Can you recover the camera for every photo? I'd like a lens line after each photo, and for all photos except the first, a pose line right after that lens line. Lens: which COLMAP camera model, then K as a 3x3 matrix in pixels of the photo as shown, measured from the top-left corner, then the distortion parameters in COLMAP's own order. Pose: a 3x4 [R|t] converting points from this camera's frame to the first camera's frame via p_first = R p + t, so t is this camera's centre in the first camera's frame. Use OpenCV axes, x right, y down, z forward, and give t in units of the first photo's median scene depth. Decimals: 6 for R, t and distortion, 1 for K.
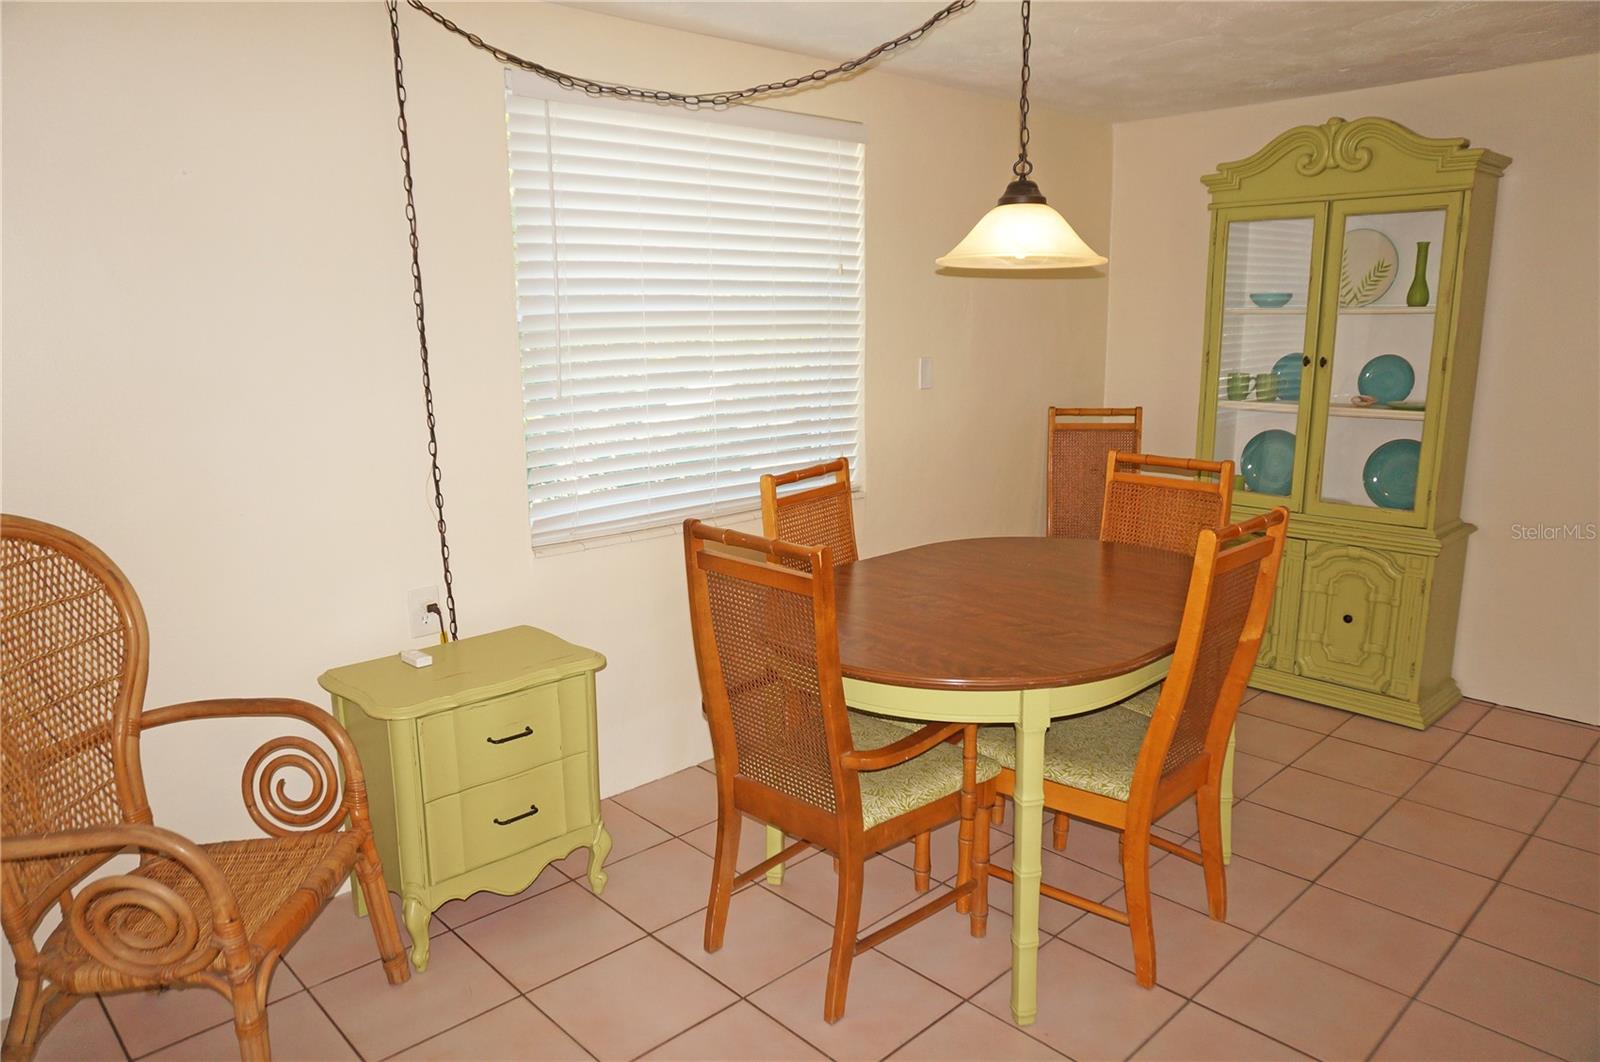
lens RADIAL K [[1065.1, 0, 794.0], [0, 1065.1, 530.4], [0, 0, 1]] dist [-0.042532, 0.024849]
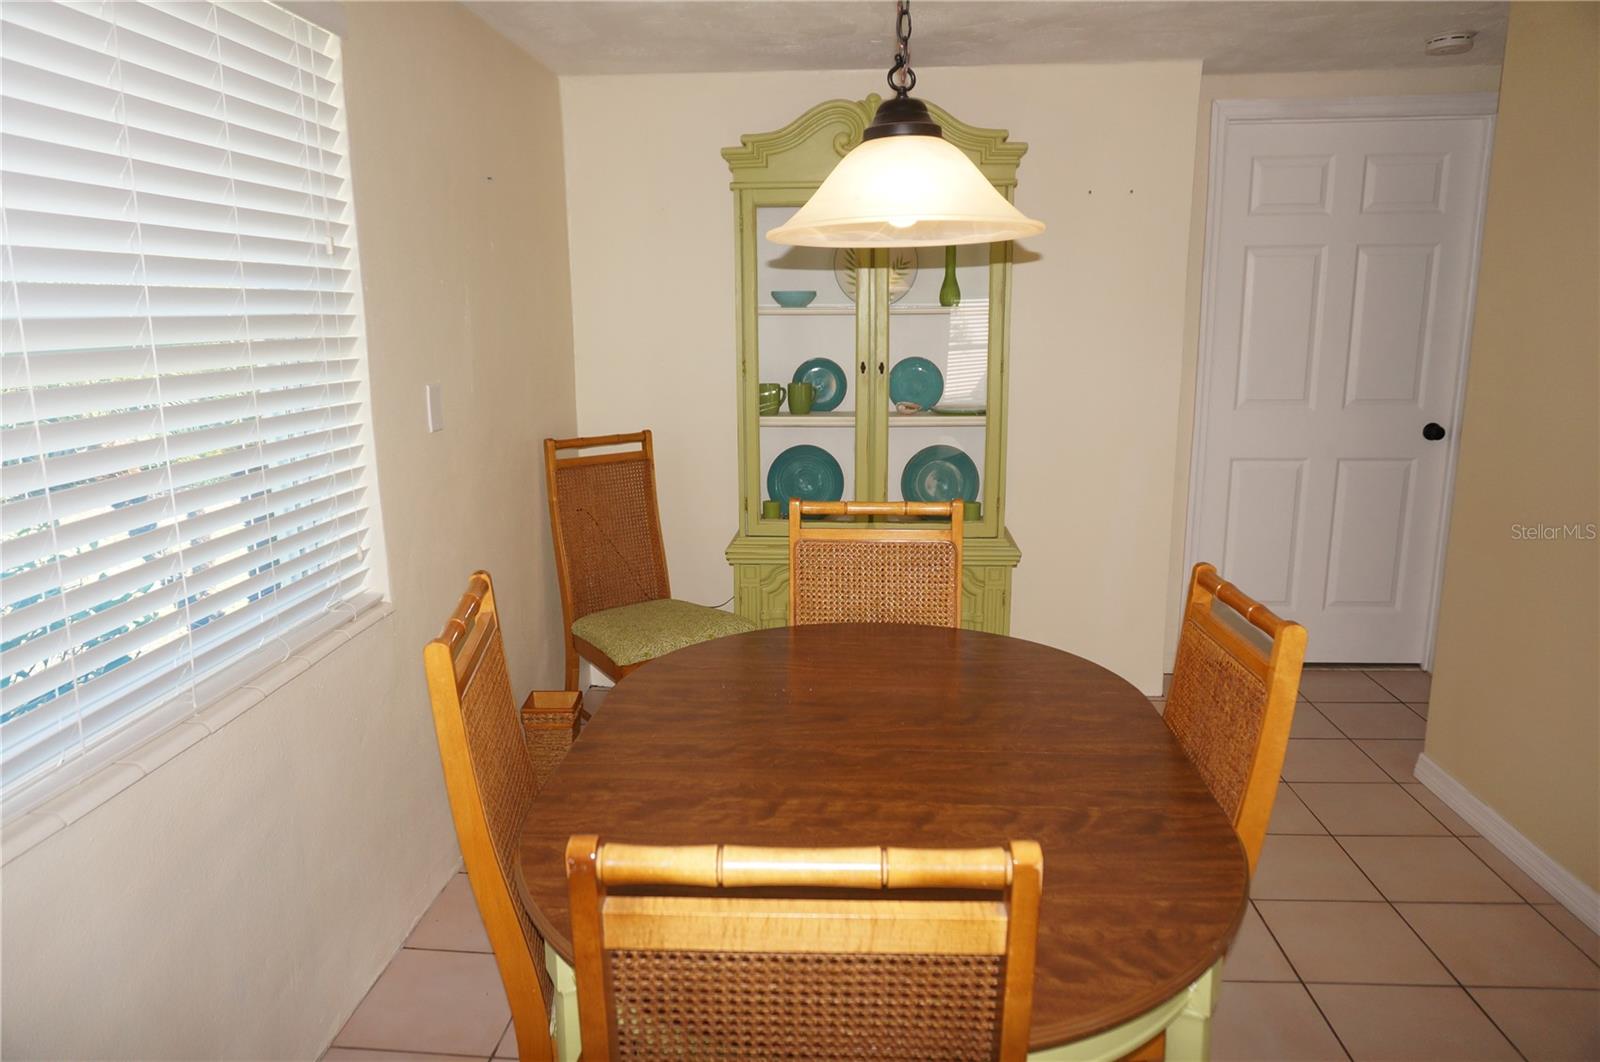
lens RADIAL K [[1065.1, 0, 801.8], [0, 1065.1, 525.1], [0, 0, 1]] dist [-0.042532, 0.024849]
pose [[0.733808, -0.132654, 0.666280, -0.175247], [0.137430, 0.989459, 0.045639, -0.081920], [-0.665311, 0.058077, 0.744304, 0.397400]]
